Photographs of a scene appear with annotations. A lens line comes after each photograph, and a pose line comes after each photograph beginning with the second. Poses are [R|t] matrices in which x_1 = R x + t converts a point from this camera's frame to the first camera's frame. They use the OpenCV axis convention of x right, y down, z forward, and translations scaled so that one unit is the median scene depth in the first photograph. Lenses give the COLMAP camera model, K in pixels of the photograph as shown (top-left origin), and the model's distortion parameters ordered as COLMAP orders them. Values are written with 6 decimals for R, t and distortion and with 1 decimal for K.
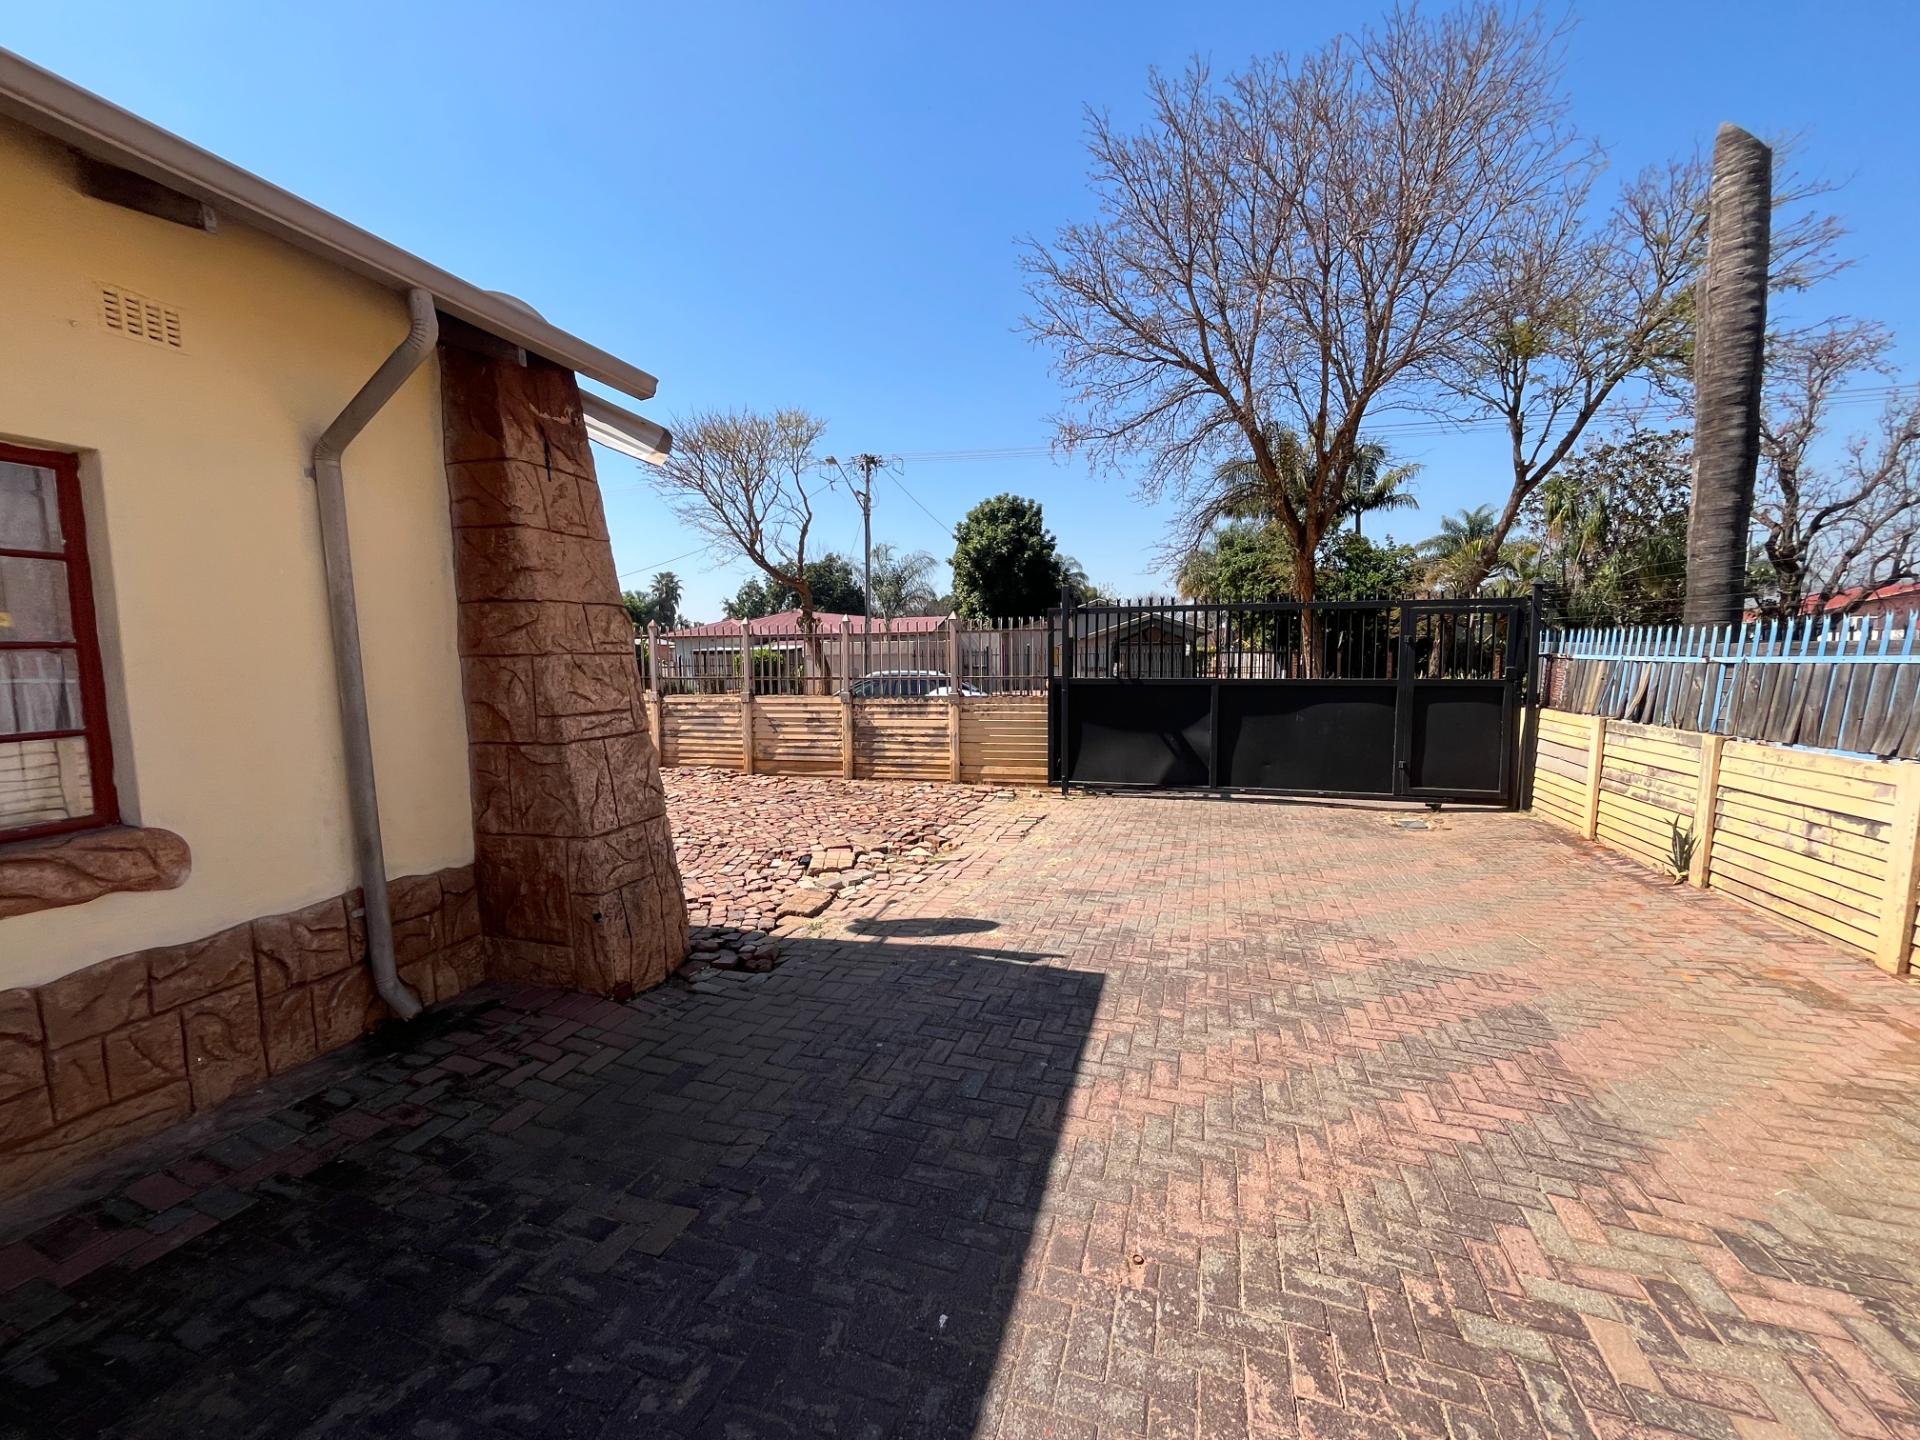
lens RADIAL K [[772.4, 0, 953.2], [0, 772.4, 730.7], [0, 0, 1]] dist [-0.004124, 0.000579]
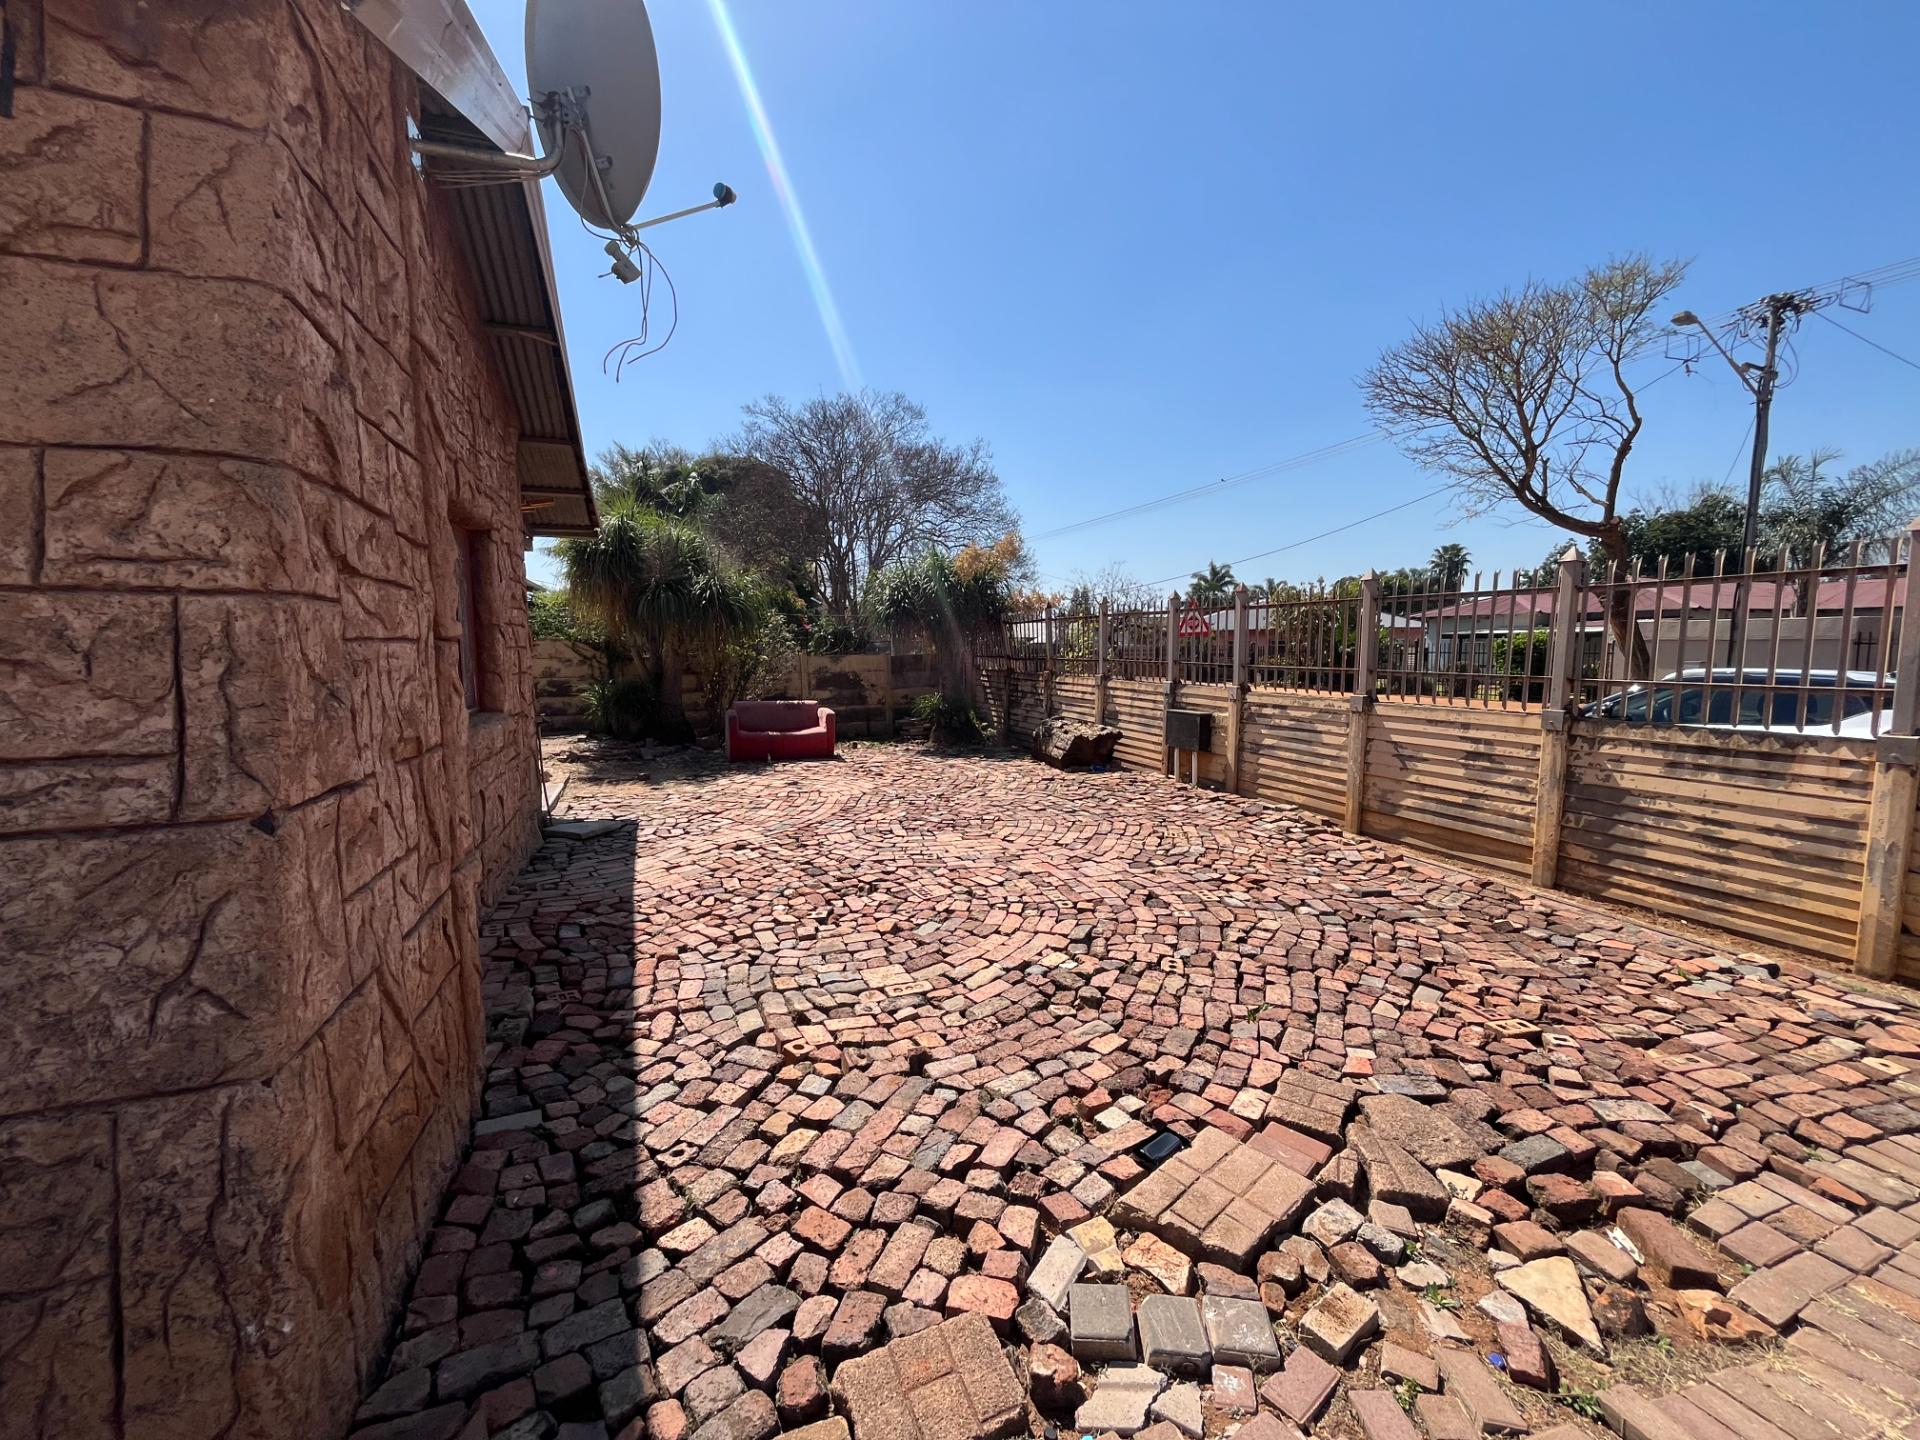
lens RADIAL K [[772.4, 0, 956.3], [0, 772.4, 722.6], [0, 0, 1]] dist [-0.004124, 0.000579]
pose [[0.599163, 0.091810, -0.795346, 0.020391], [-0.084818, 0.995092, 0.050971, -0.033108], [0.796122, 0.036920, 0.604009, 0.401214]]
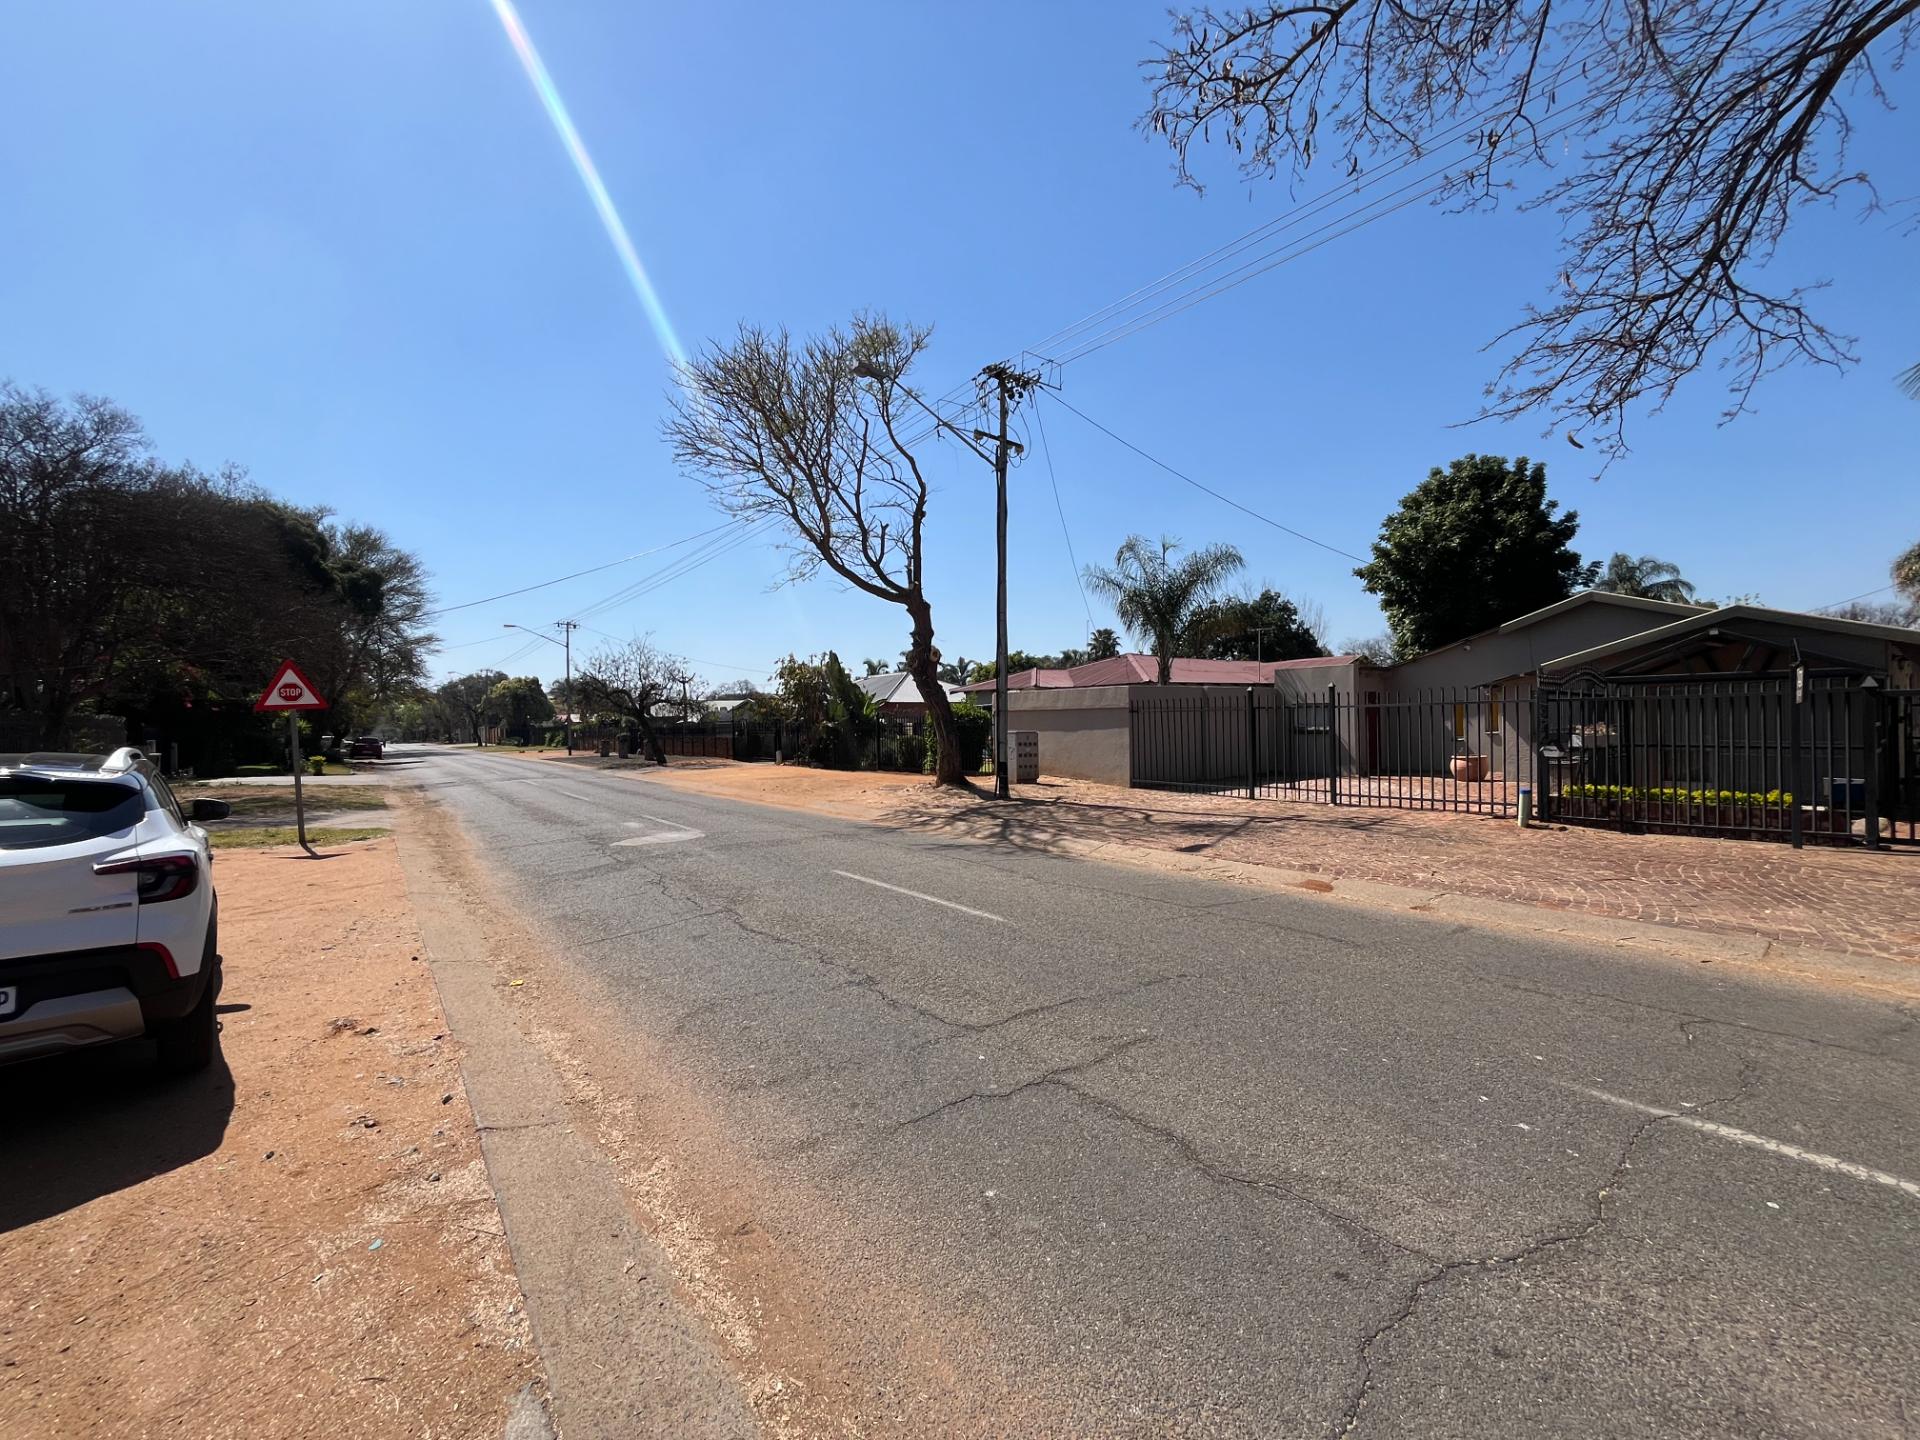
lens RADIAL K [[772.4, 0, 960.4], [0, 772.4, 719.7], [0, 0, 1]] dist [-0.004124, 0.000579]
pose [[0.805922, -0.000133, -0.592022, 0.503361], [-0.054290, 0.995770, -0.074129, -0.118495], [0.589528, 0.091883, 0.802505, 1.302263]]
